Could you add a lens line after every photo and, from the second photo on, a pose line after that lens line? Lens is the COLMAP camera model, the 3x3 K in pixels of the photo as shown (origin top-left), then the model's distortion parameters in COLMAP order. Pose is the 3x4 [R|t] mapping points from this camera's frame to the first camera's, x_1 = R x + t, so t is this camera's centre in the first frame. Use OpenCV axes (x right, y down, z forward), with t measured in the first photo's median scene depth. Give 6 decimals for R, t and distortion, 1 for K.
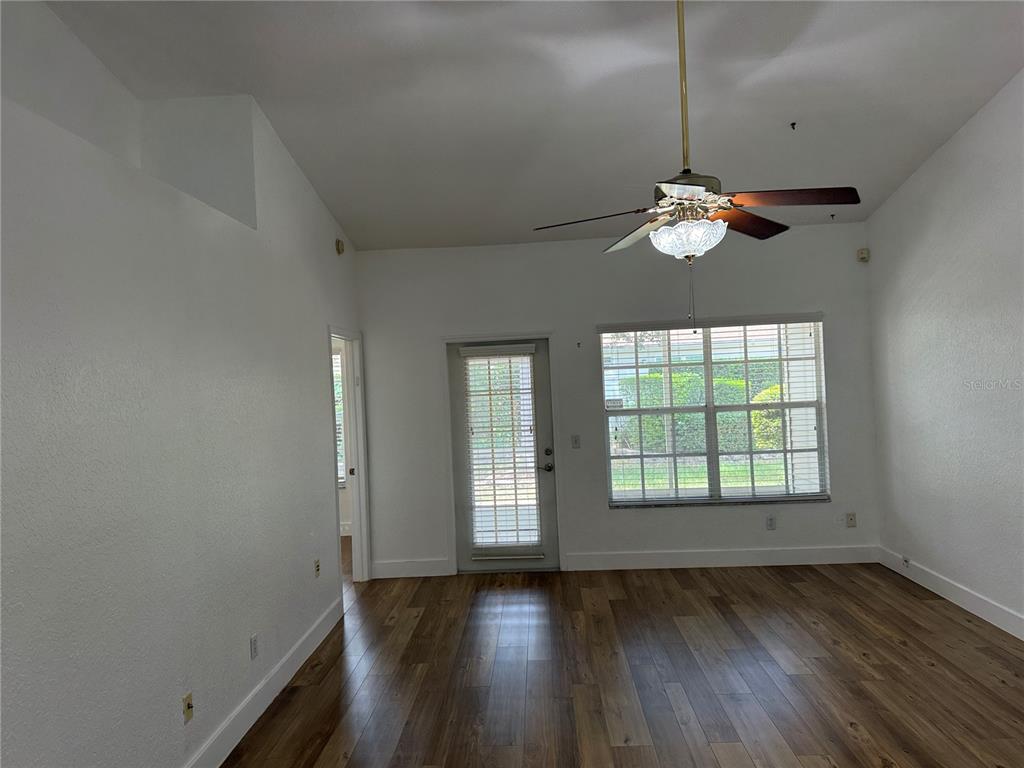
lens RADIAL K [[713.1, 0, 509.7], [0, 713.1, 389.2], [0, 0, 1]] dist [0.131888, -0.184390]
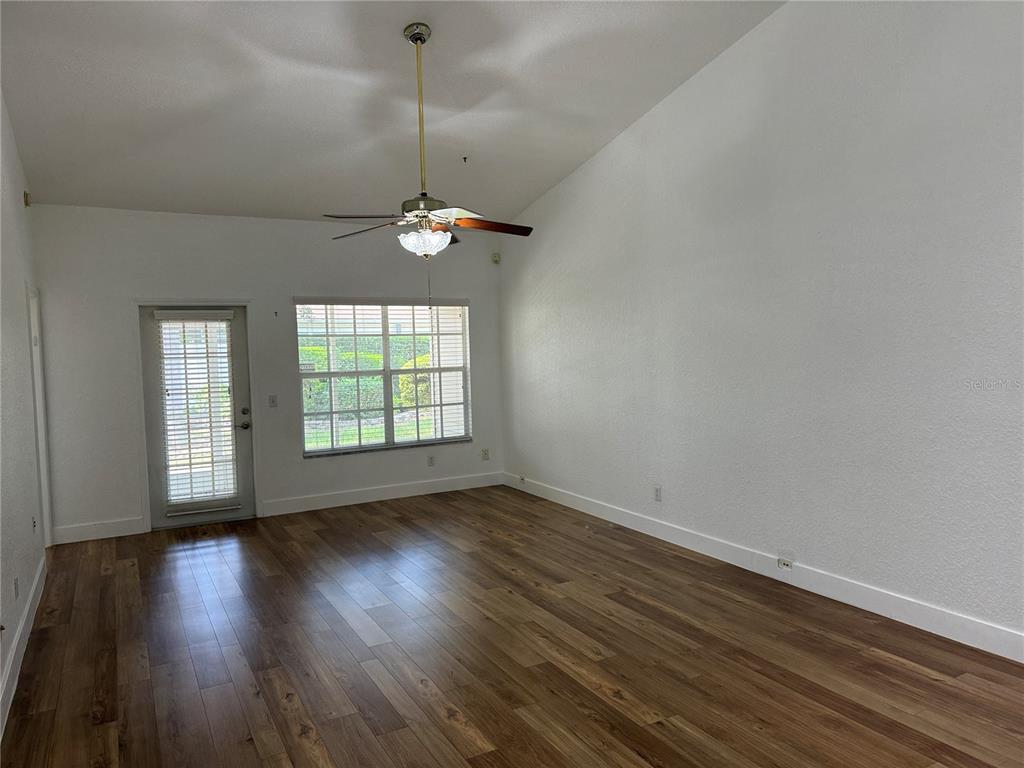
lens RADIAL K [[713.1, 0, 509.7], [0, 713.1, 389.2], [0, 0, 1]] dist [0.131888, -0.184390]
pose [[0.857730, -0.007284, 0.514049, -0.169900], [-0.008844, 0.999543, 0.028920, 0.019311], [-0.514025, -0.029352, 0.857273, -0.153476]]
